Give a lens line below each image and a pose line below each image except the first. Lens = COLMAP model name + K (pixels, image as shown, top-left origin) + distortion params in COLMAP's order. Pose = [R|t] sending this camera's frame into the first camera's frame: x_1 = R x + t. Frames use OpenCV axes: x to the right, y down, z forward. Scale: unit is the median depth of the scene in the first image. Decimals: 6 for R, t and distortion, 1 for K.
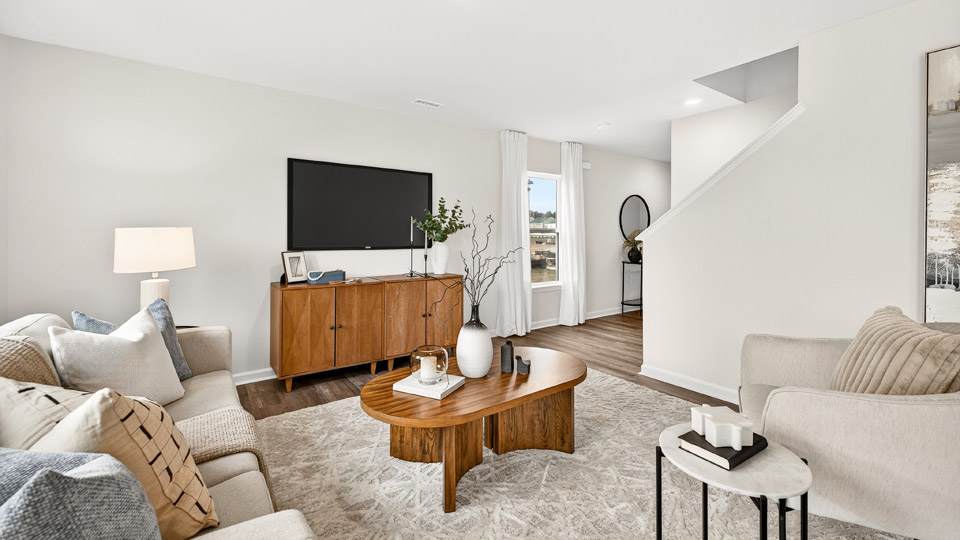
lens RADIAL K [[405.7, 0, 477.6], [0, 405.7, 245.1], [0, 0, 1]] dist [0.003009, -0.000193]
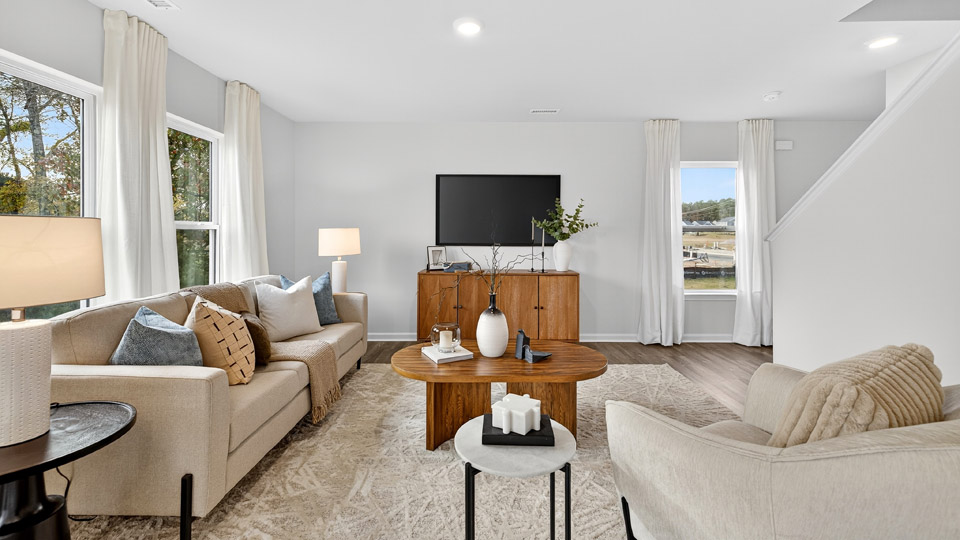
lens RADIAL K [[405.7, 0, 477.6], [0, 405.7, 245.1], [0, 0, 1]] dist [0.003009, -0.000193]
pose [[0.800825, 0.018152, -0.598624, 0.378654], [-0.017645, 0.999822, 0.006712, 0.001343], [0.598639, 0.005188, 0.801002, 0.031799]]
